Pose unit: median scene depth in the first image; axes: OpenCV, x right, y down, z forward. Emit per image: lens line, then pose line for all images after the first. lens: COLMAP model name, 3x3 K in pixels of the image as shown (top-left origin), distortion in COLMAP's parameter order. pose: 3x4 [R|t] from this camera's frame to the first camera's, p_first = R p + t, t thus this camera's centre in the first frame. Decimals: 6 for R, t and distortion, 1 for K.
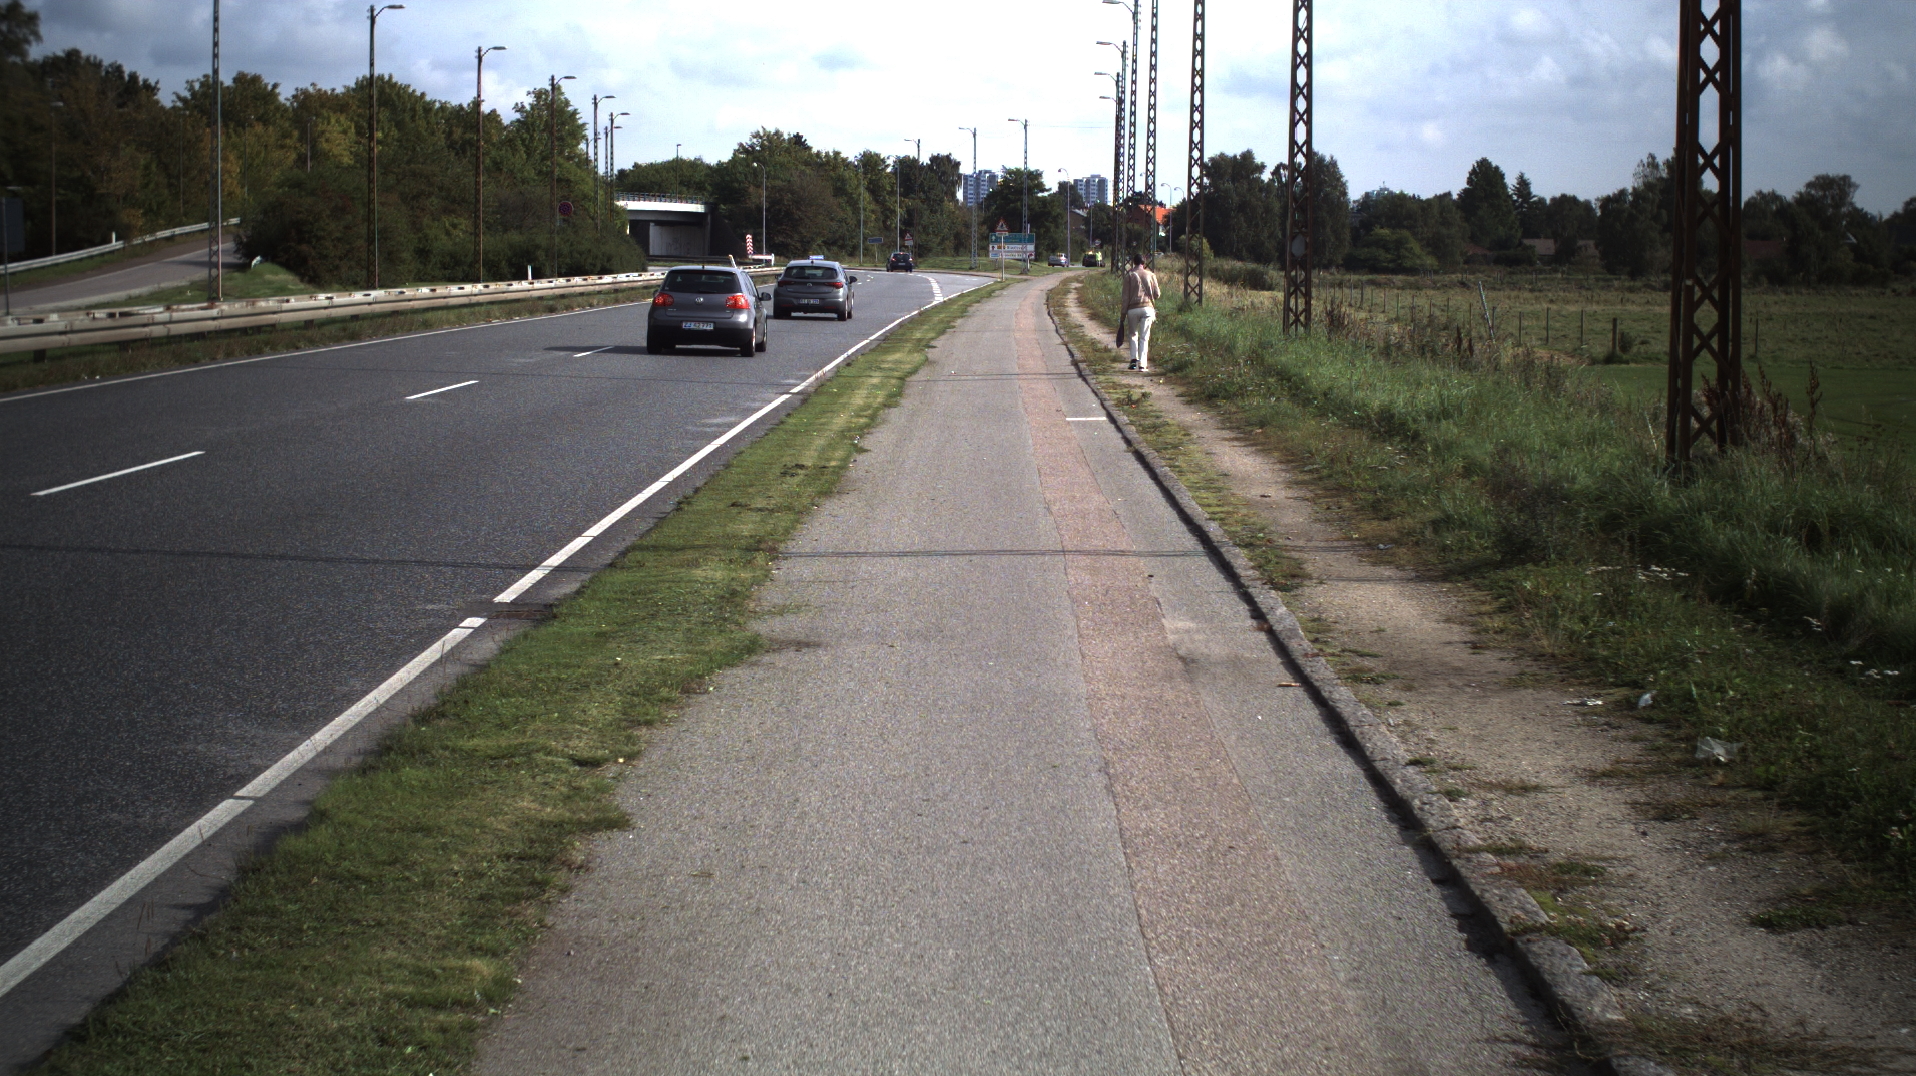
lens RADIAL K [[3349.1, 0, 978.7], [0, 3349.1, 545.3], [0, 0, 1]] dist [-0.247715, 0.000000]
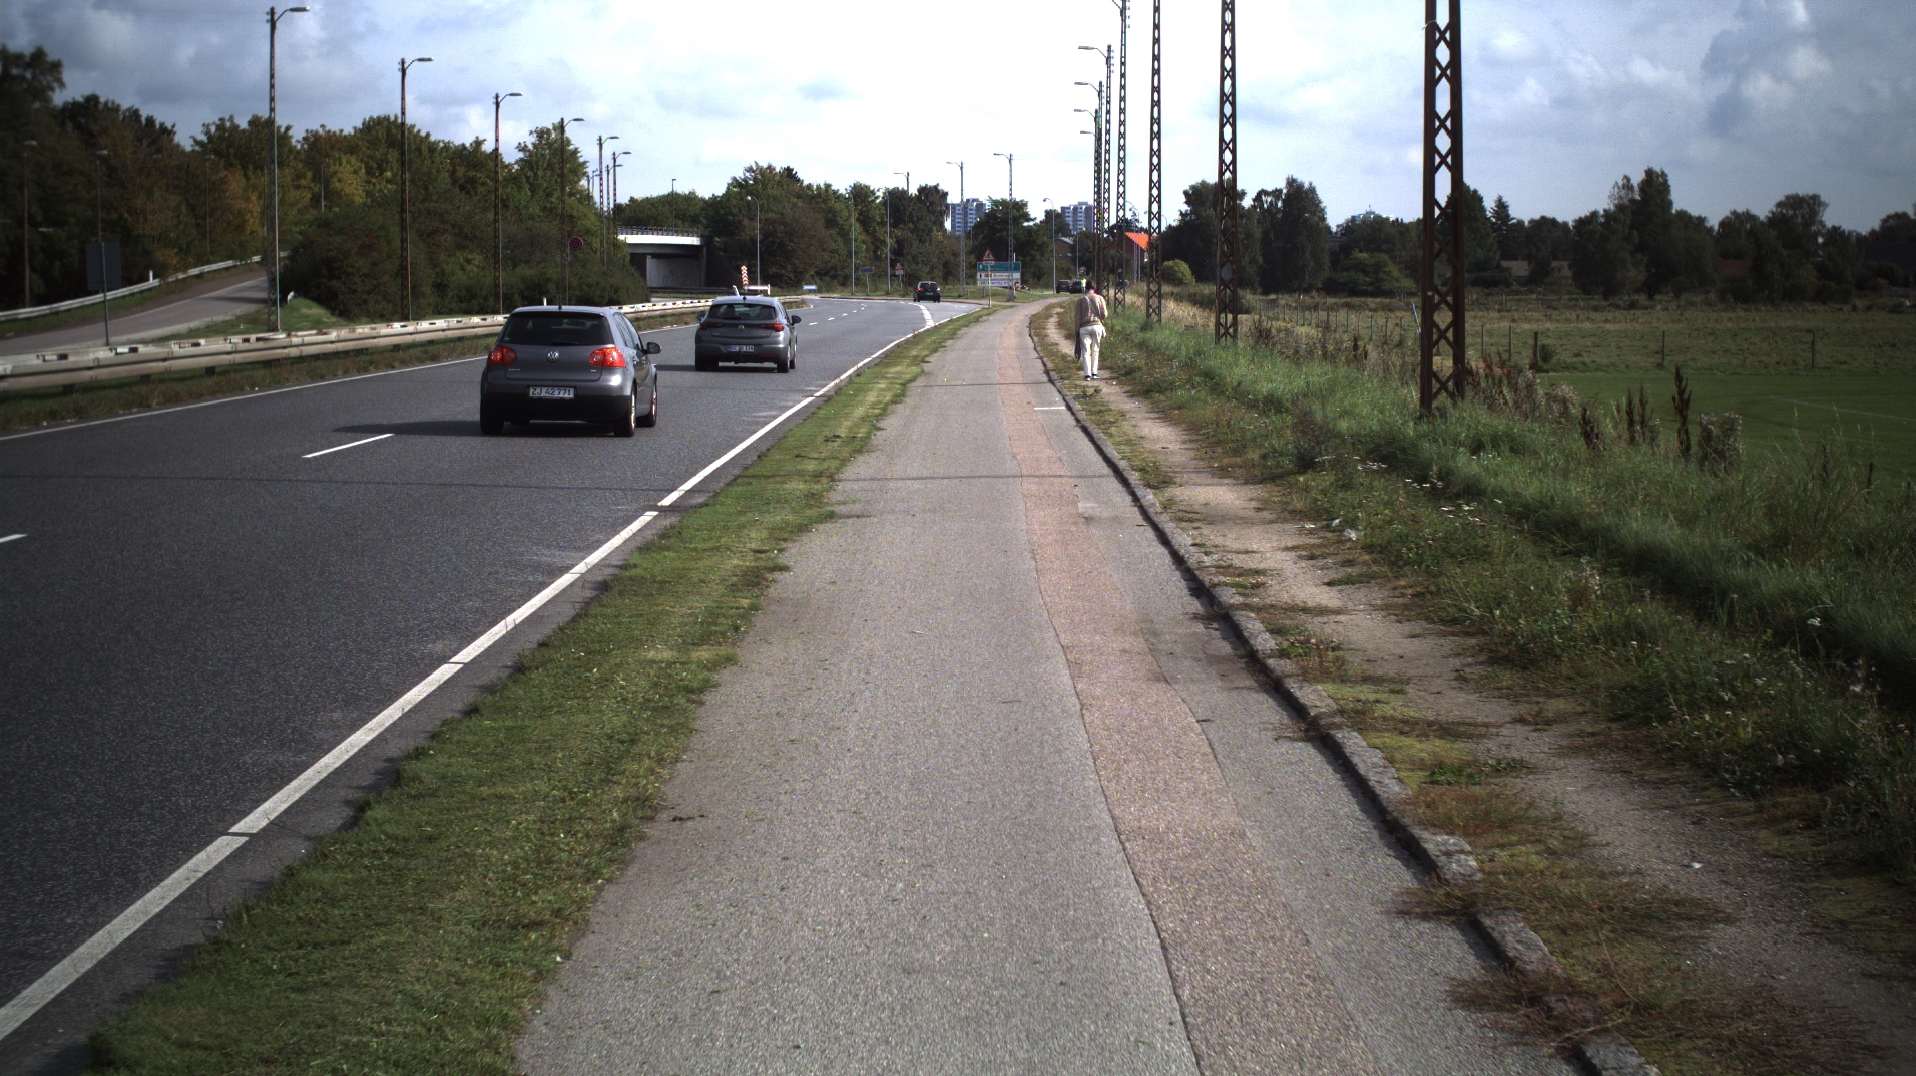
lens RADIAL K [[3349.1, 0, 962.3], [0, 3349.1, 542.9], [0, 0, 1]] dist [-0.247715, 0.000000]
pose [[0.999926, -0.011933, -0.002423, 0.000117], [0.011910, 0.999887, -0.009195, 0.003209], [0.002532, 0.009165, 0.999955, -0.036486]]
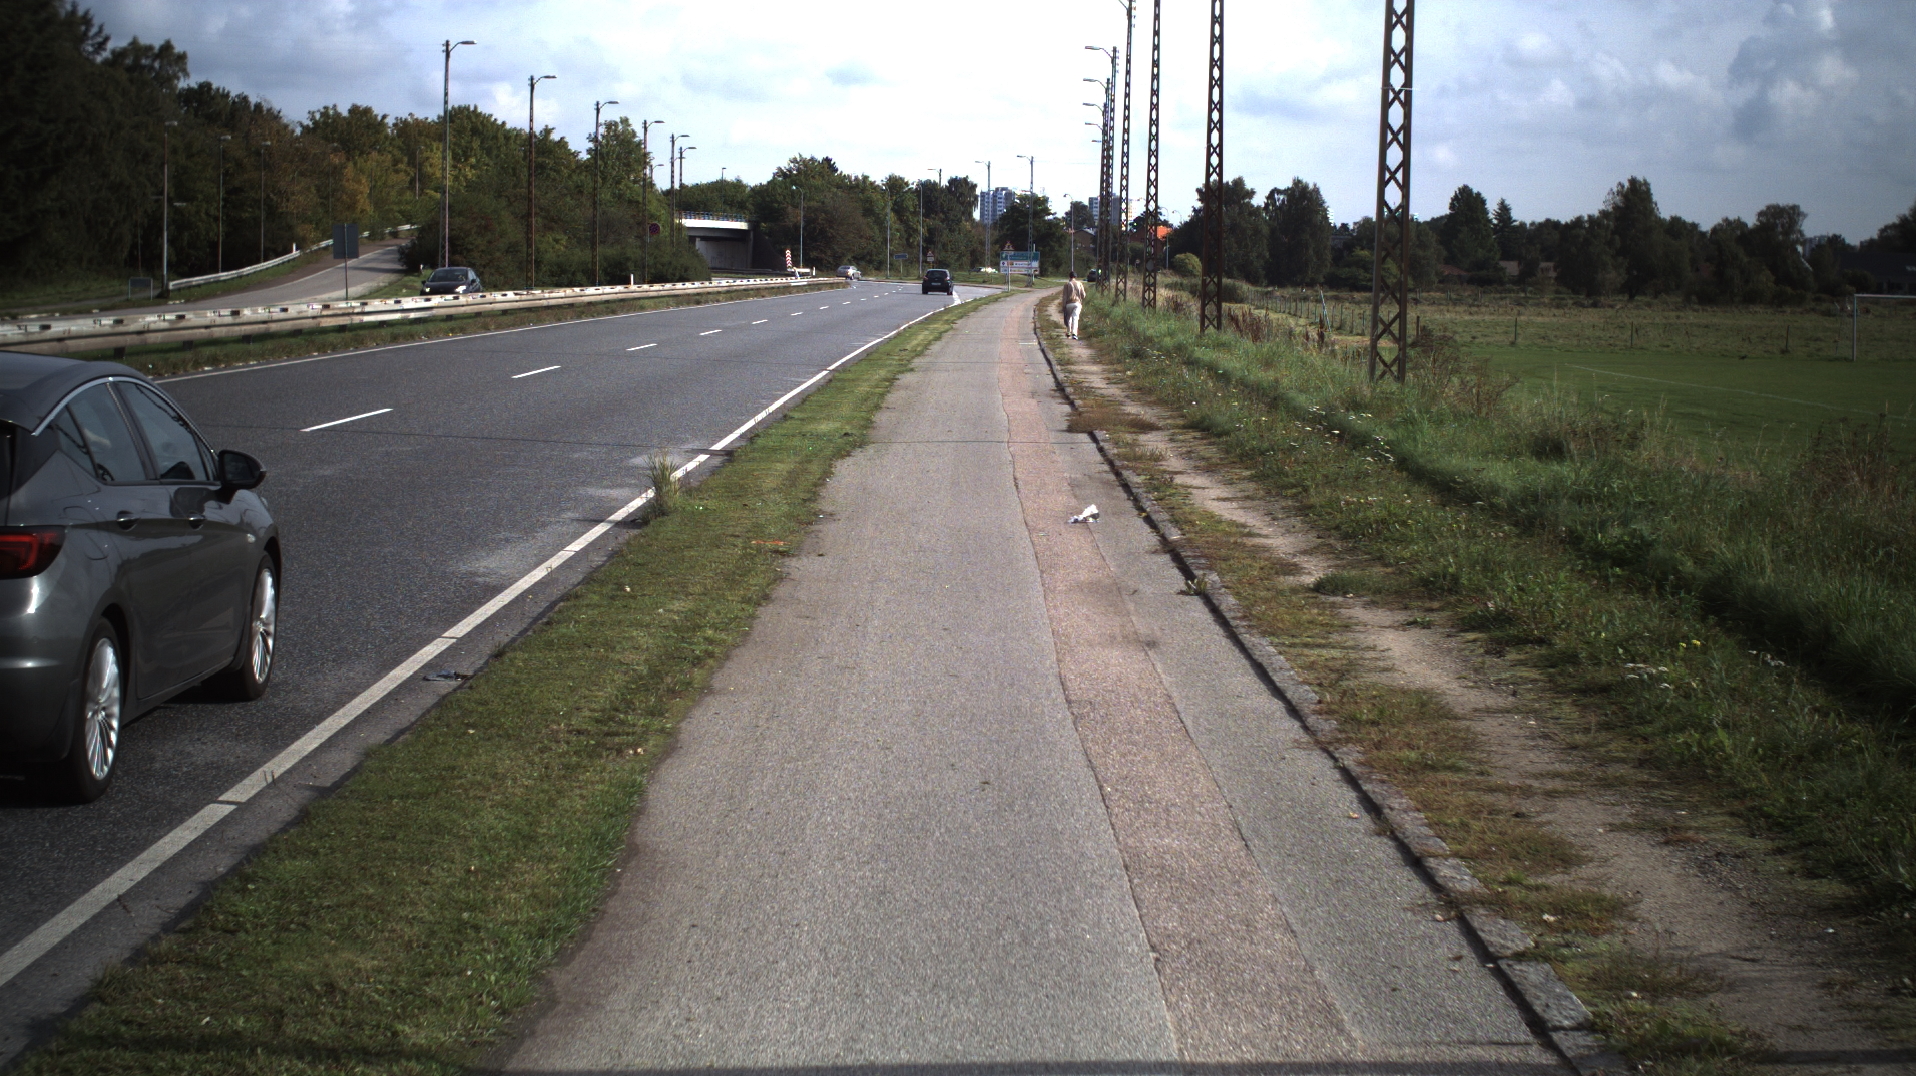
lens RADIAL K [[3348.5, 0, 923.8], [0, 3348.5, 541.0], [0, 0, 1]] dist [-0.247409, 0.000000]
pose [[0.999725, 0.011681, -0.020330, 0.001296], [-0.011800, 0.999914, -0.005740, 0.012879], [0.020262, 0.005978, 0.999777, -0.145815]]
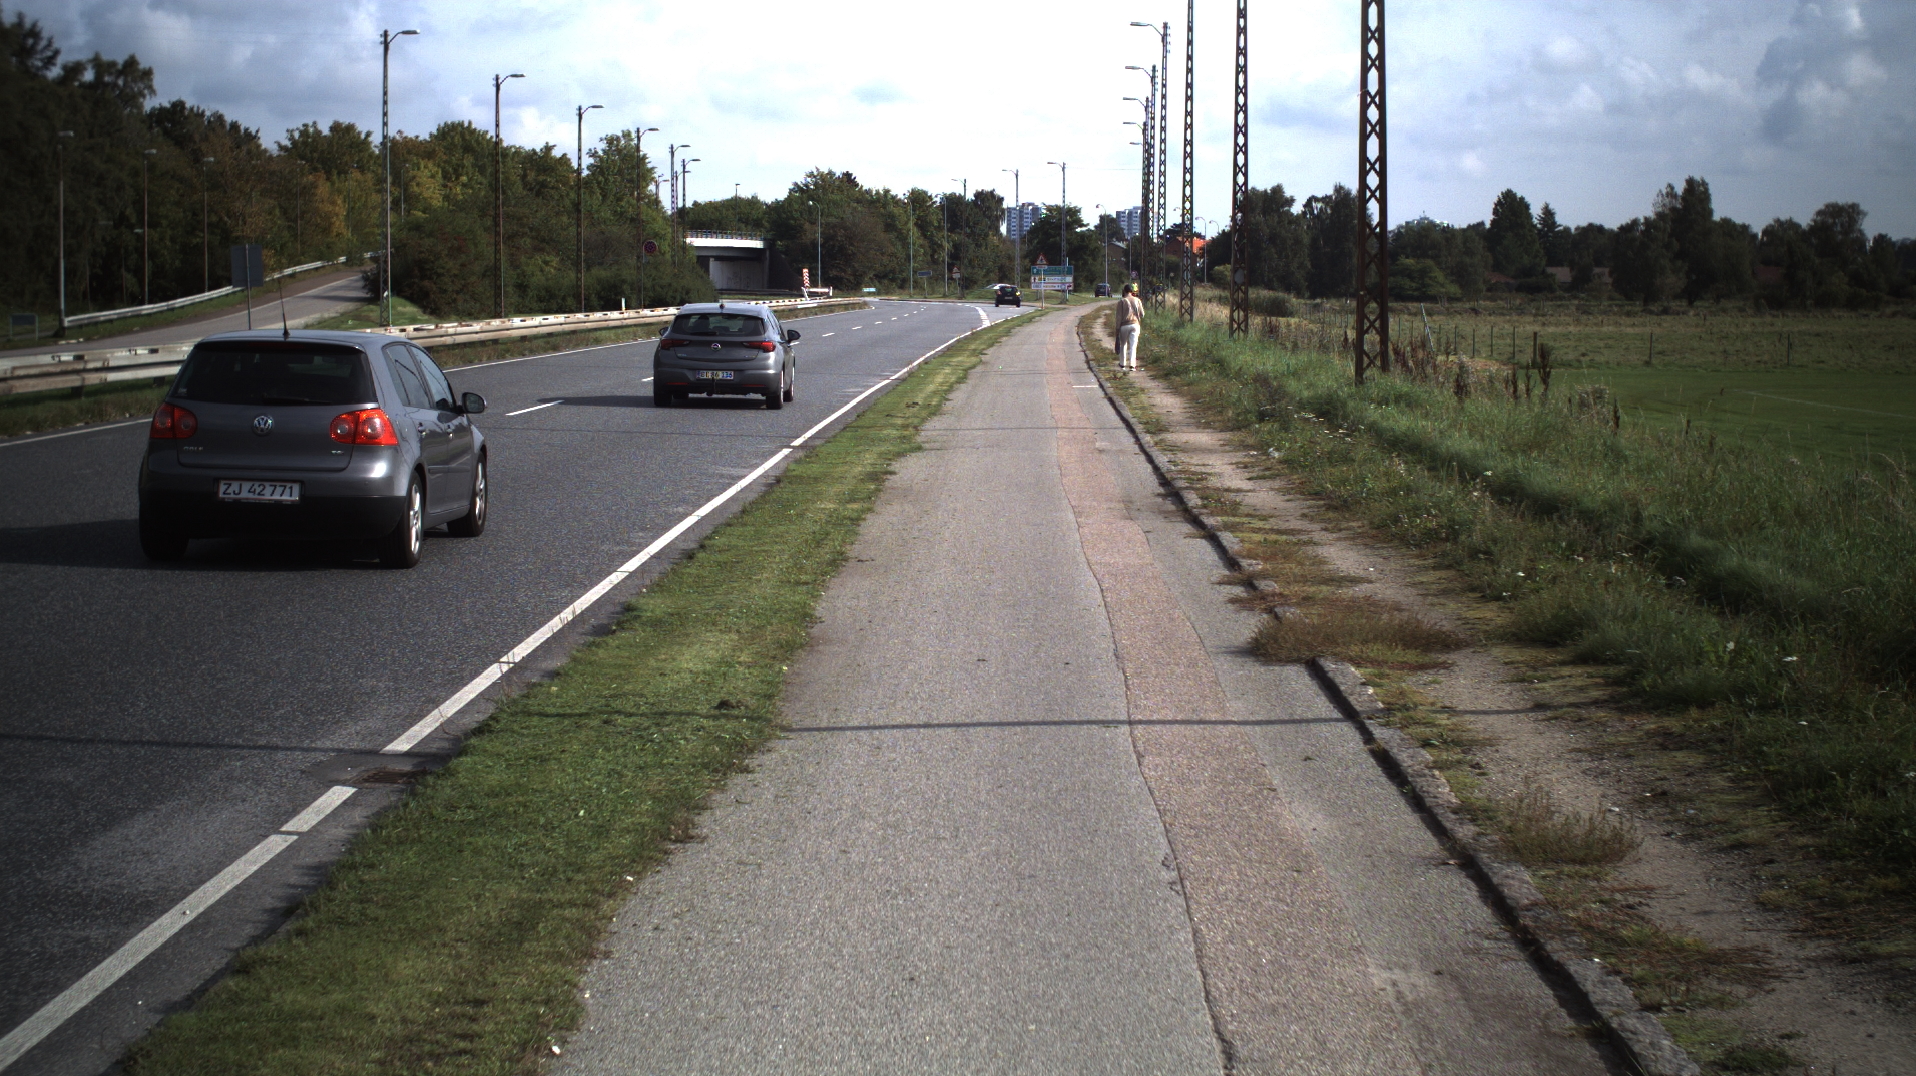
lens RADIAL K [[3348.5, 0, 943.9], [0, 3348.5, 541.9], [0, 0, 1]] dist [-0.247409, 0.000000]
pose [[0.999693, -0.006294, -0.023982, 0.000332], [0.006039, 0.999925, -0.010682, 0.006506], [0.024047, 0.010534, 0.999655, -0.072965]]
